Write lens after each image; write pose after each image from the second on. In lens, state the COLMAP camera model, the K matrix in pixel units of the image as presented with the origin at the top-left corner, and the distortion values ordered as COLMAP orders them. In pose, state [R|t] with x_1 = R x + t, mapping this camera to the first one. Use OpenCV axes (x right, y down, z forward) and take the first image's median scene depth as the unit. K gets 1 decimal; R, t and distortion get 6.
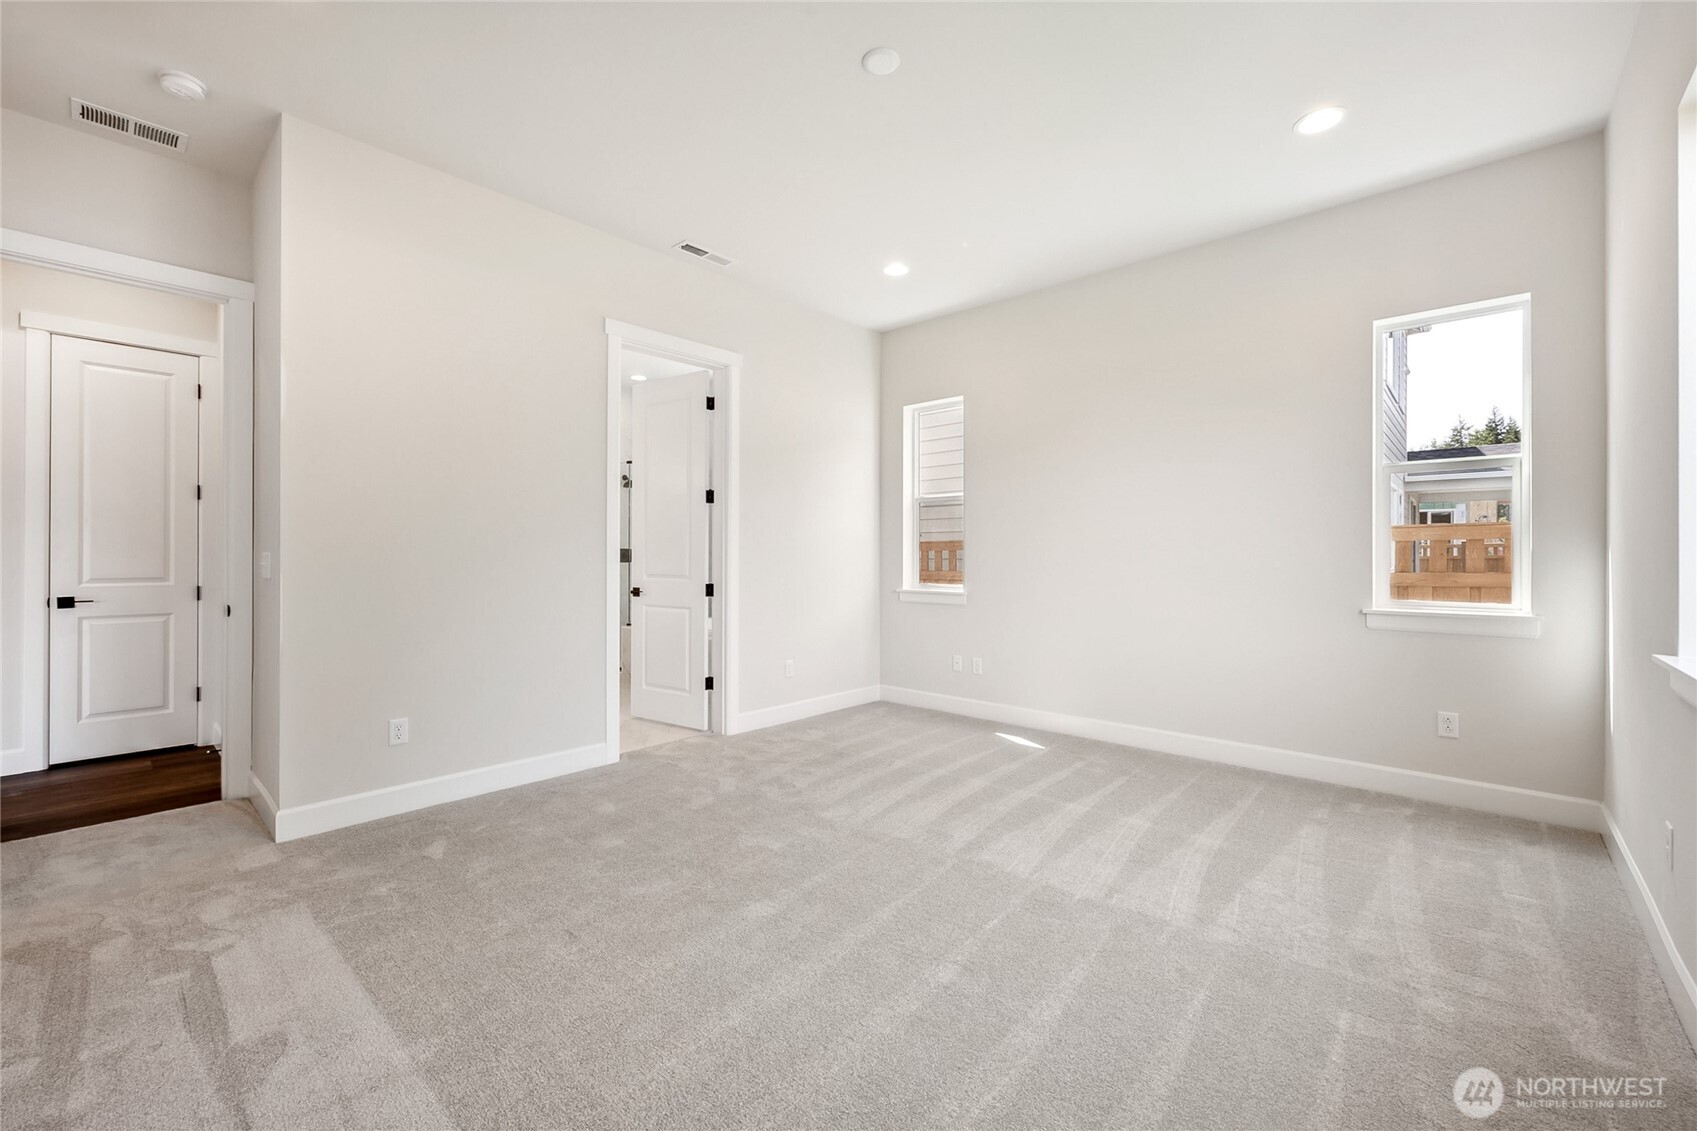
lens RADIAL K [[690.4, 0, 849.3], [0, 690.4, 560.1], [0, 0, 1]] dist [0.002425, 0.000322]
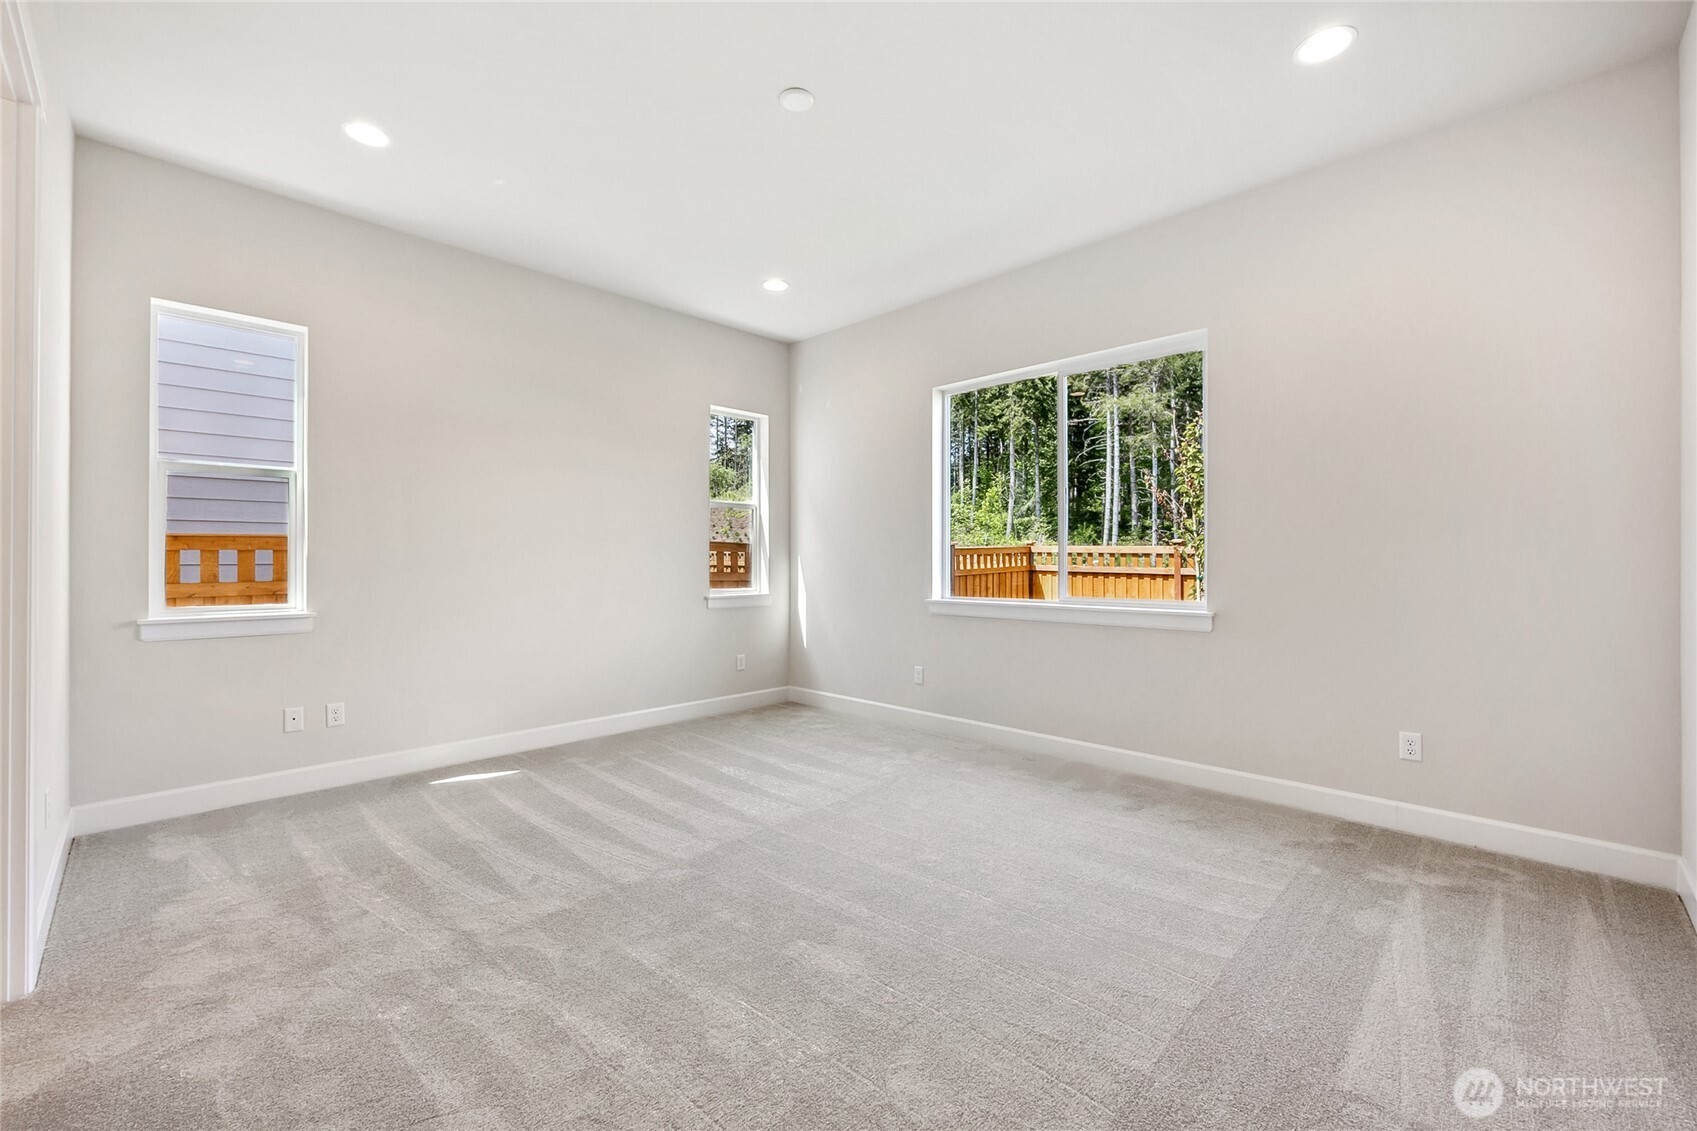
lens RADIAL K [[690.4, 0, 849.6], [0, 690.4, 562.1], [0, 0, 1]] dist [0.002425, 0.000322]
pose [[0.023929, -0.000345, 0.999714, -0.565681], [0.002391, 0.999997, 0.000288, -0.003527], [-0.999711, 0.002383, 0.023930, 0.489995]]
